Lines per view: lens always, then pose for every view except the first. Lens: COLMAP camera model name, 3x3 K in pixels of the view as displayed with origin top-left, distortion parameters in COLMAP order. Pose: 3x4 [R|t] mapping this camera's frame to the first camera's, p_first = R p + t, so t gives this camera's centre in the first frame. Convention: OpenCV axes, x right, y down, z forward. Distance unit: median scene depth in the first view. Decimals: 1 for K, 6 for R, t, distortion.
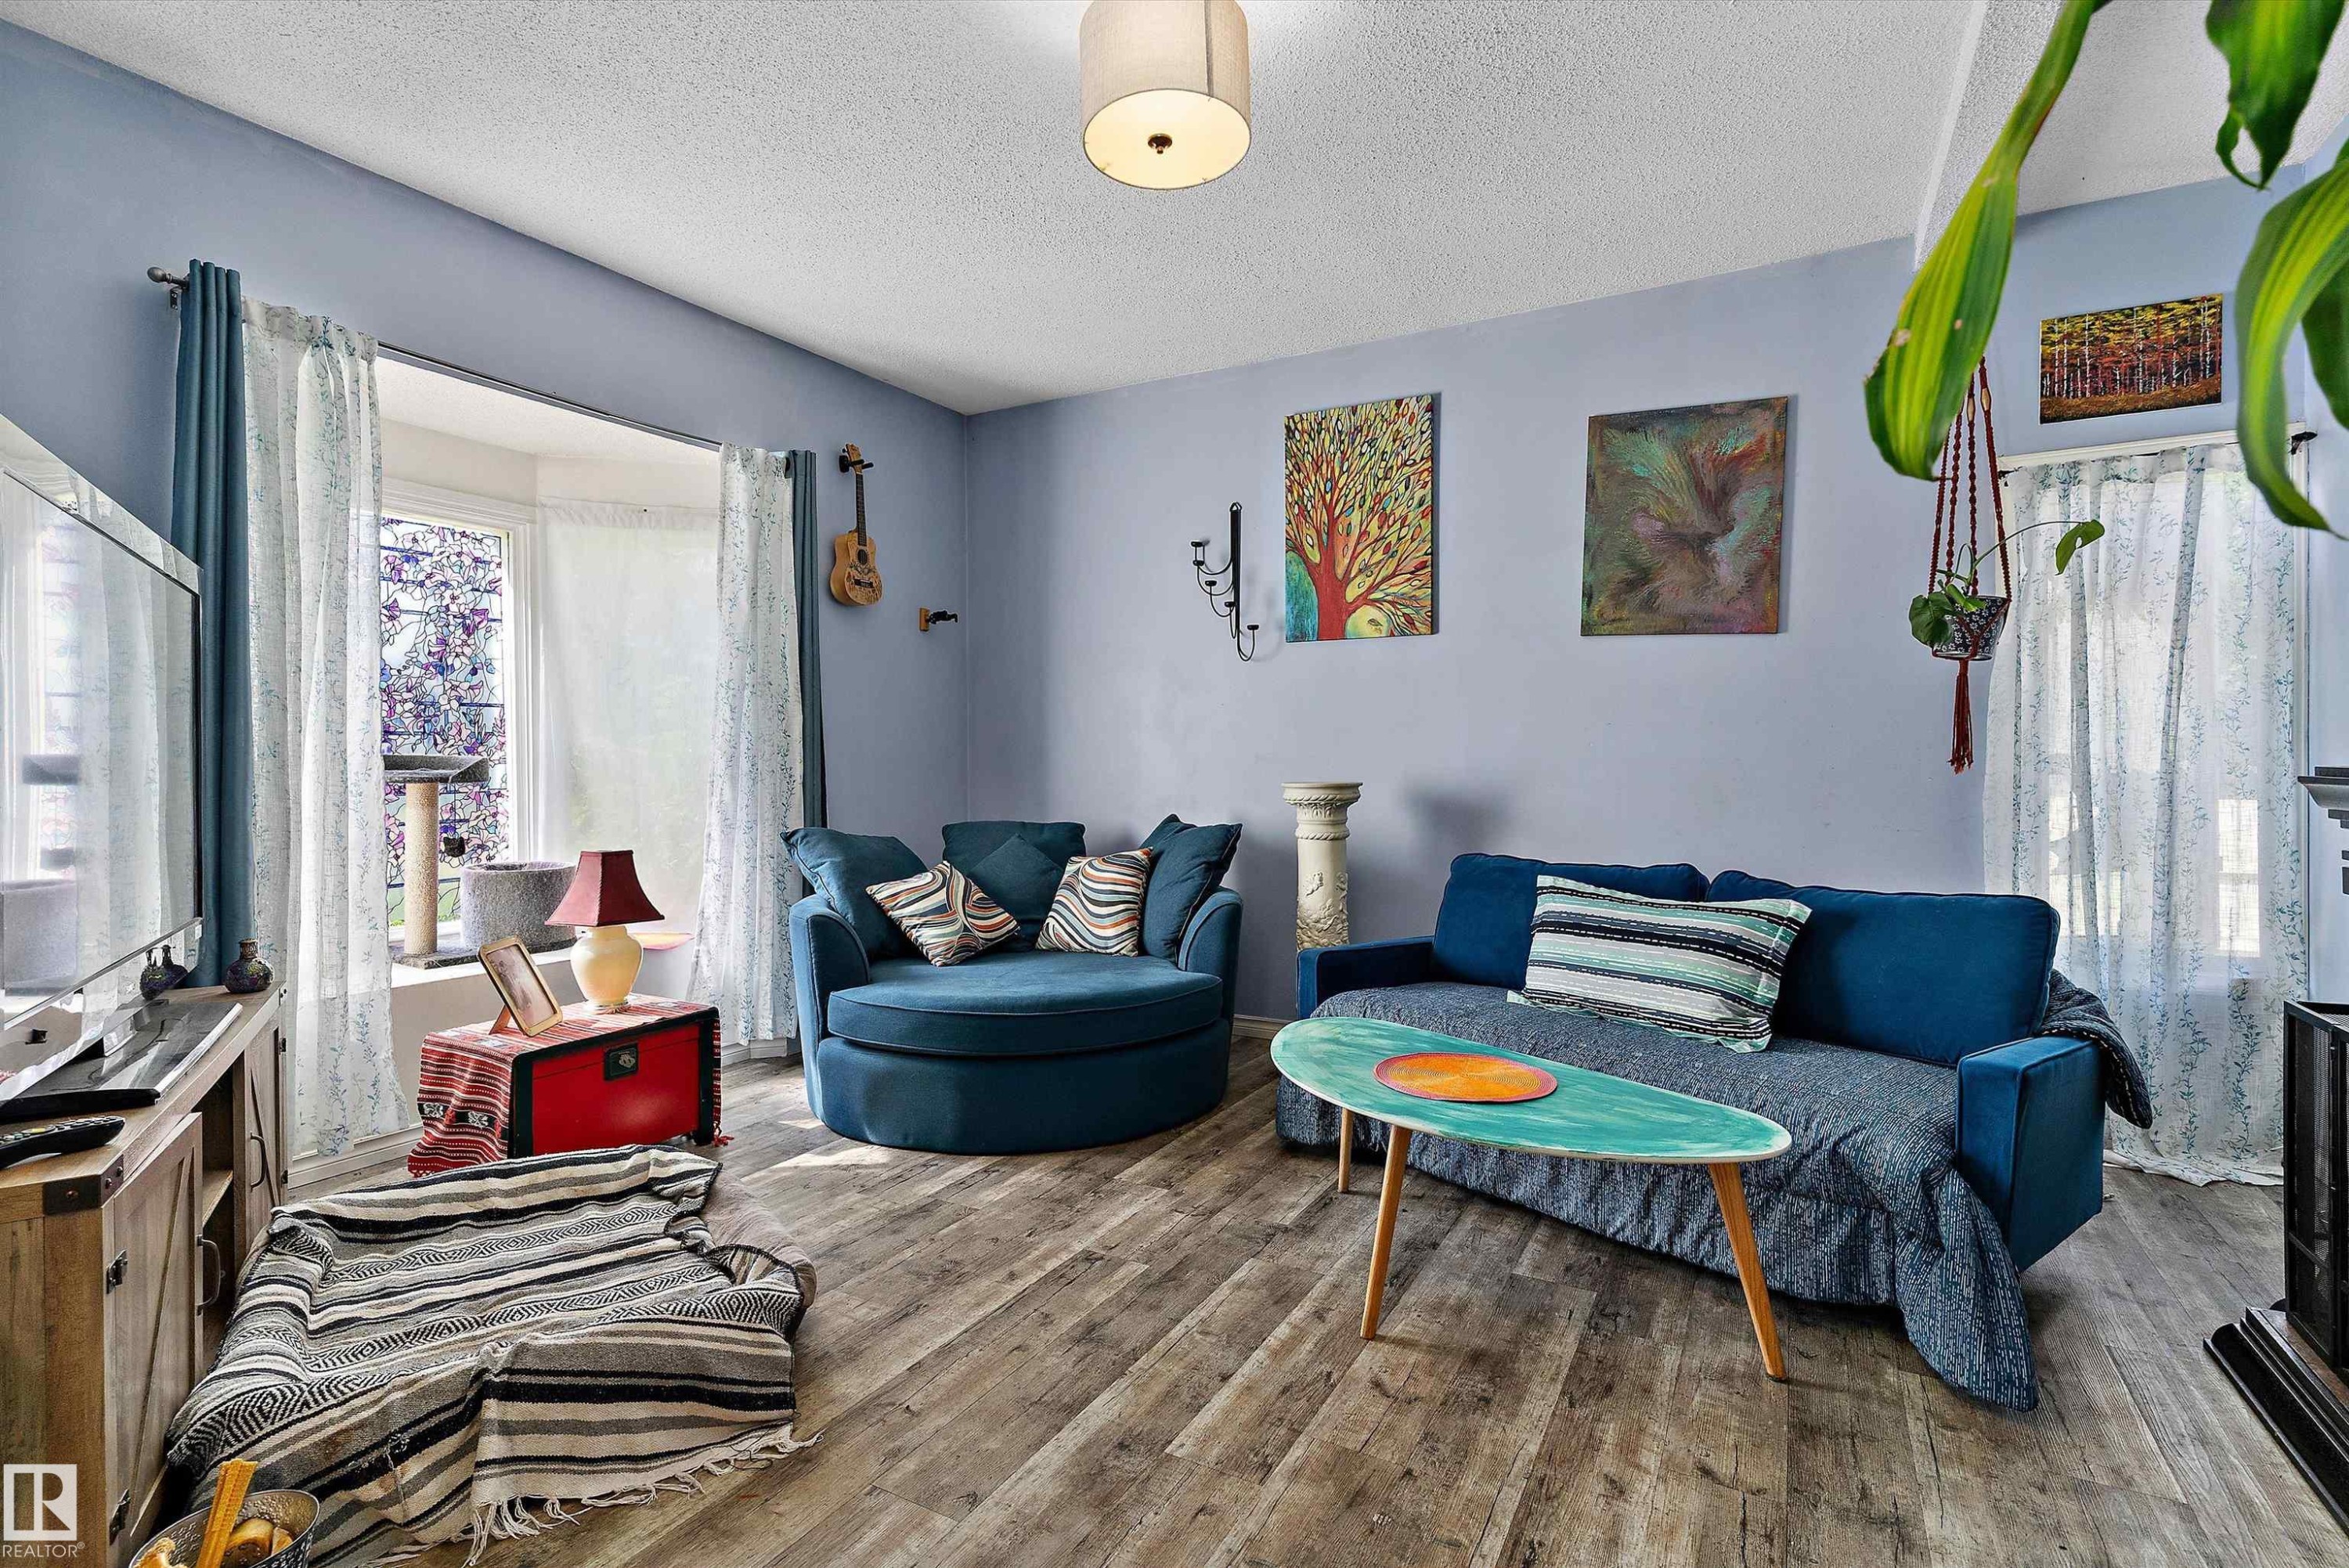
lens RADIAL K [[1117.1, 0, 1170.9], [0, 1117.1, 770.8], [0, 0, 1]] dist [-0.000359, 0.001483]
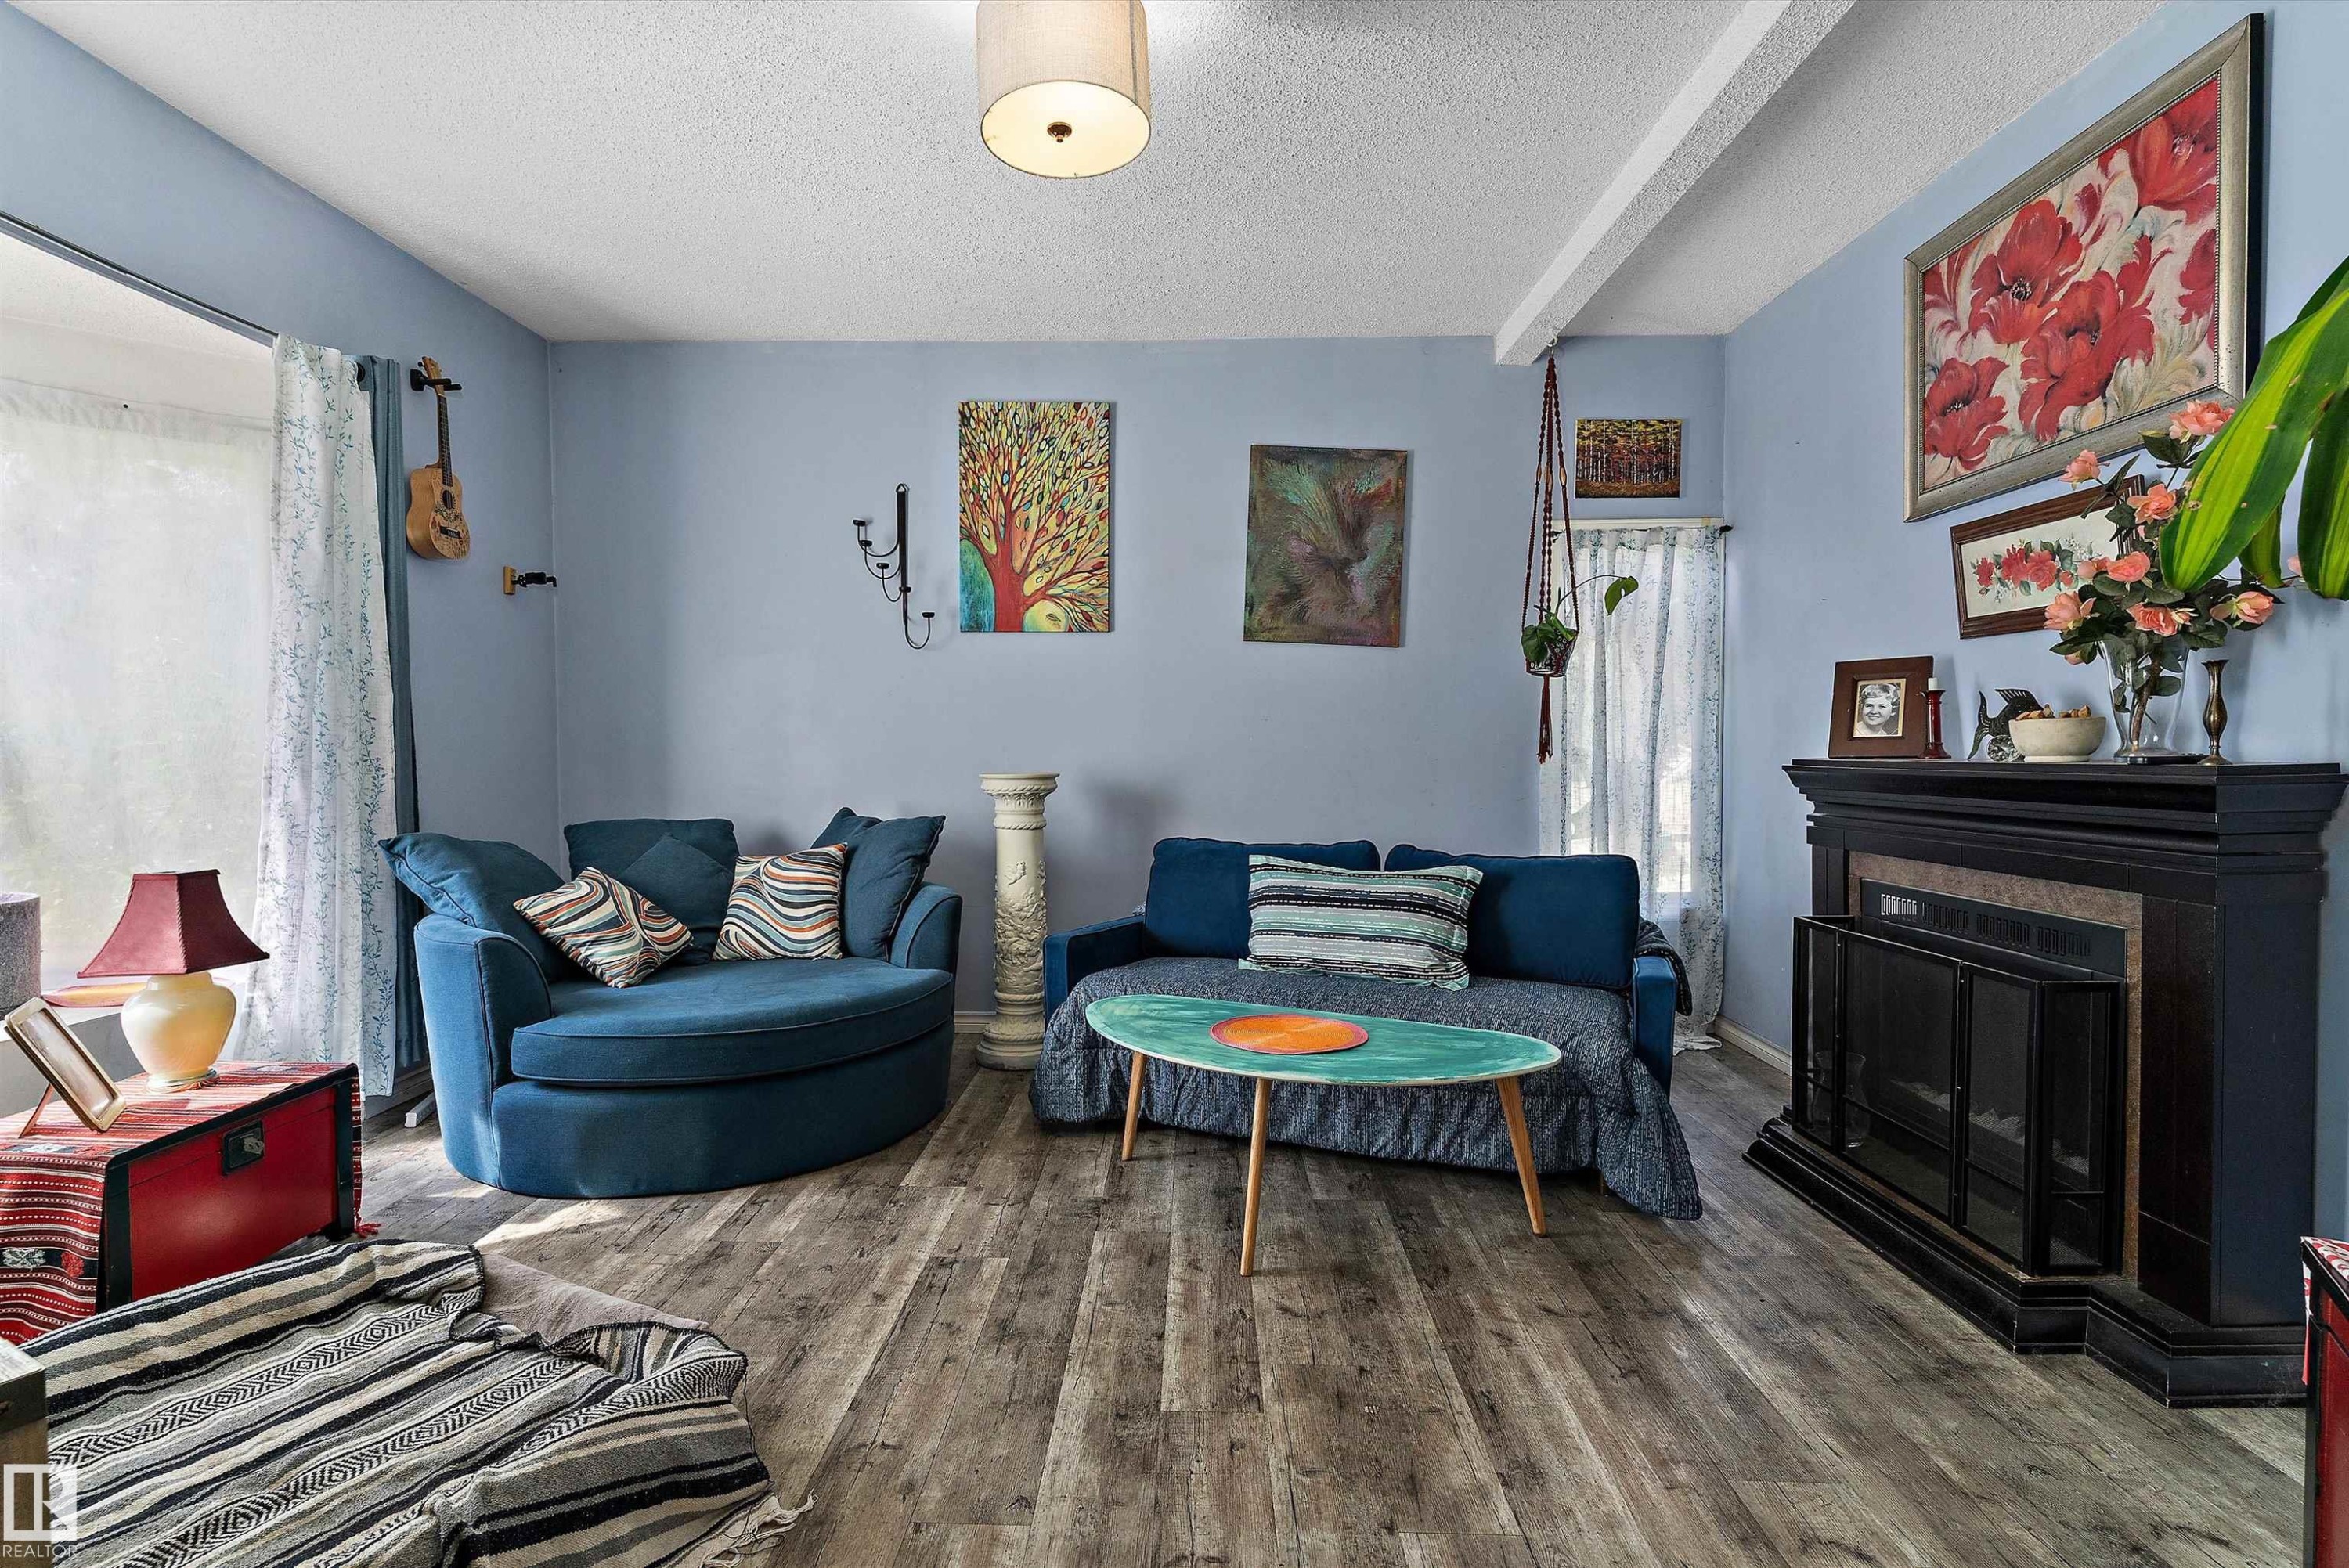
lens RADIAL K [[1127.0, 0, 1159.2], [0, 1127.0, 787.1], [0, 0, 1]] dist [-0.001771, 0.000424]
pose [[0.887663, -0.011741, 0.460345, -0.273953], [0.000697, 0.999708, 0.024153, -0.002043], [-0.460494, -0.021119, 0.887412, 0.039720]]
